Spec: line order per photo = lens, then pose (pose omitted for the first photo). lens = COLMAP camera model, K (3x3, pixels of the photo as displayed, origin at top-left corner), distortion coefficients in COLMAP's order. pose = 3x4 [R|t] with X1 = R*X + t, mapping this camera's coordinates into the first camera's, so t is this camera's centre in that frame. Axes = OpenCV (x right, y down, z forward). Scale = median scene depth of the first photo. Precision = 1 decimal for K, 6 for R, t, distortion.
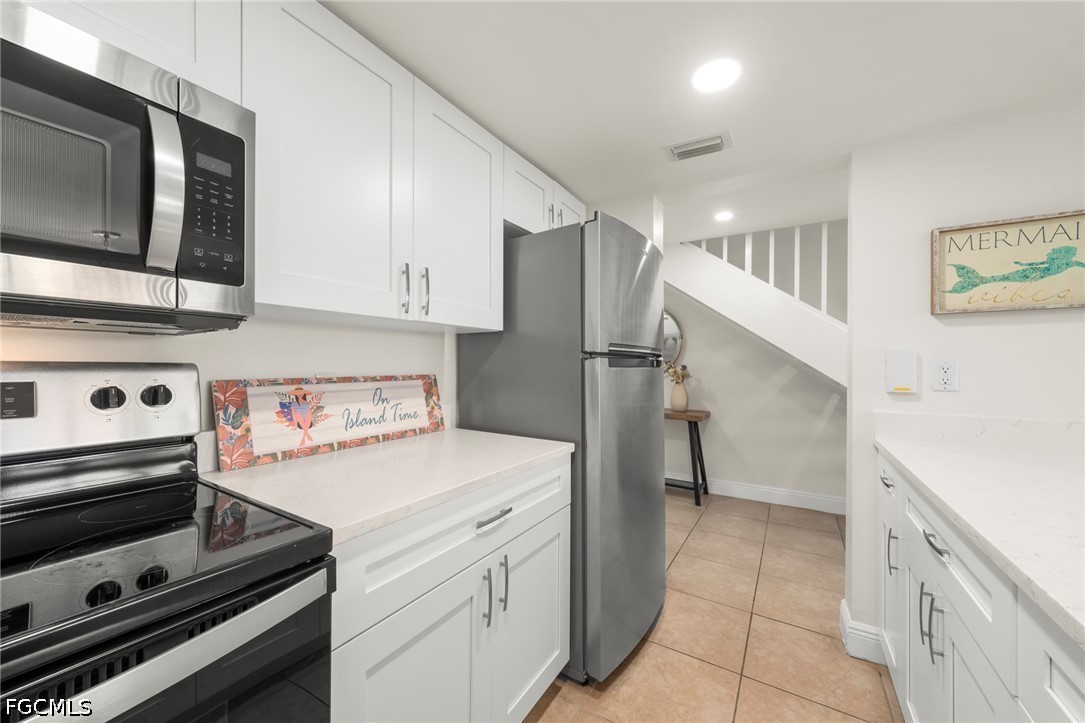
lens RADIAL K [[404.3, 0, 542.5], [0, 404.3, 361.5], [0, 0, 1]] dist [0.000016, -0.000019]
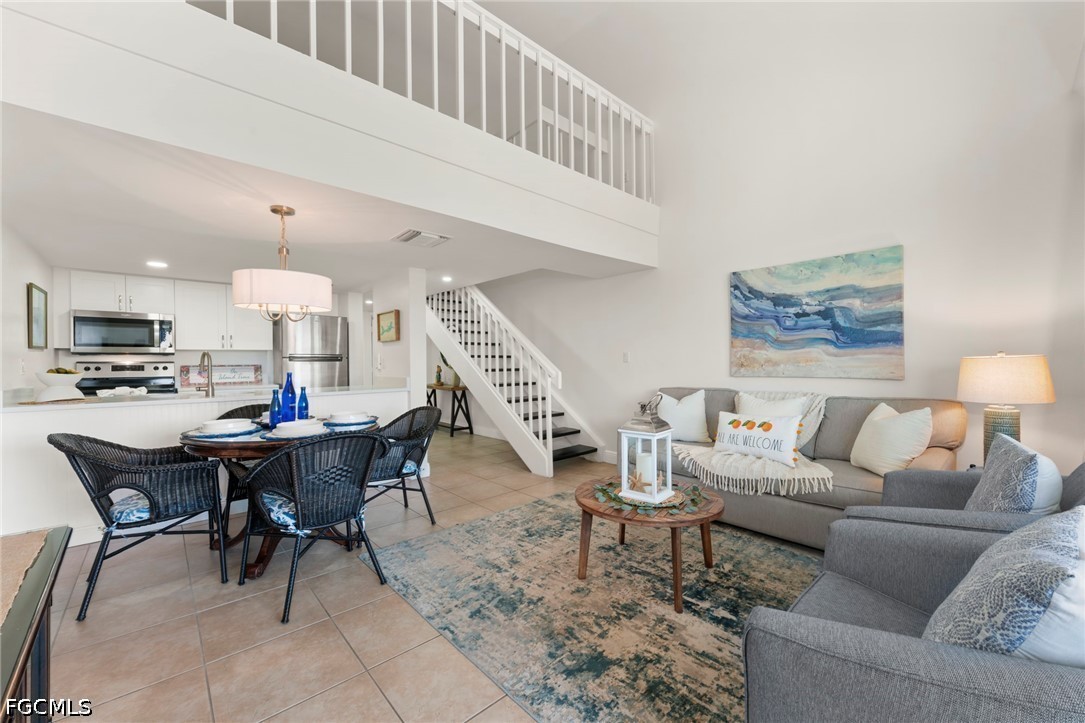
lens RADIAL K [[426.4, 0, 525.5], [0, 426.4, 361.5], [0, 0, 1]] dist [0.000416, 0.000023]
pose [[0.955603, -0.014179, -0.294317, 2.988883], [0.016956, 0.999833, 0.006886, 0.025226], [0.294170, -0.011571, 0.955683, -1.680078]]
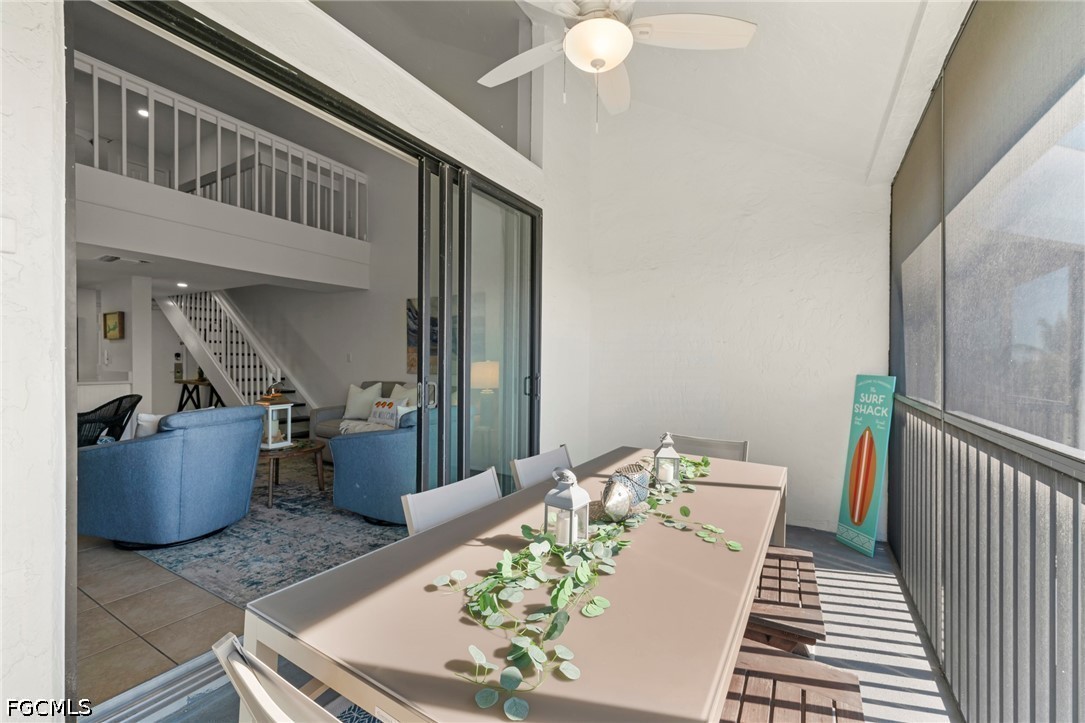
lens RADIAL K [[457.5, 0, 542.5], [0, 457.5, 361.5], [0, 0, 1]] dist [-0.000711, 0.000052]
pose [[0.999750, 0.004479, 0.021905, 5.226174], [-0.004719, 0.999929, 0.010945, -0.000859], [-0.021854, -0.011045, 0.999700, -3.300581]]
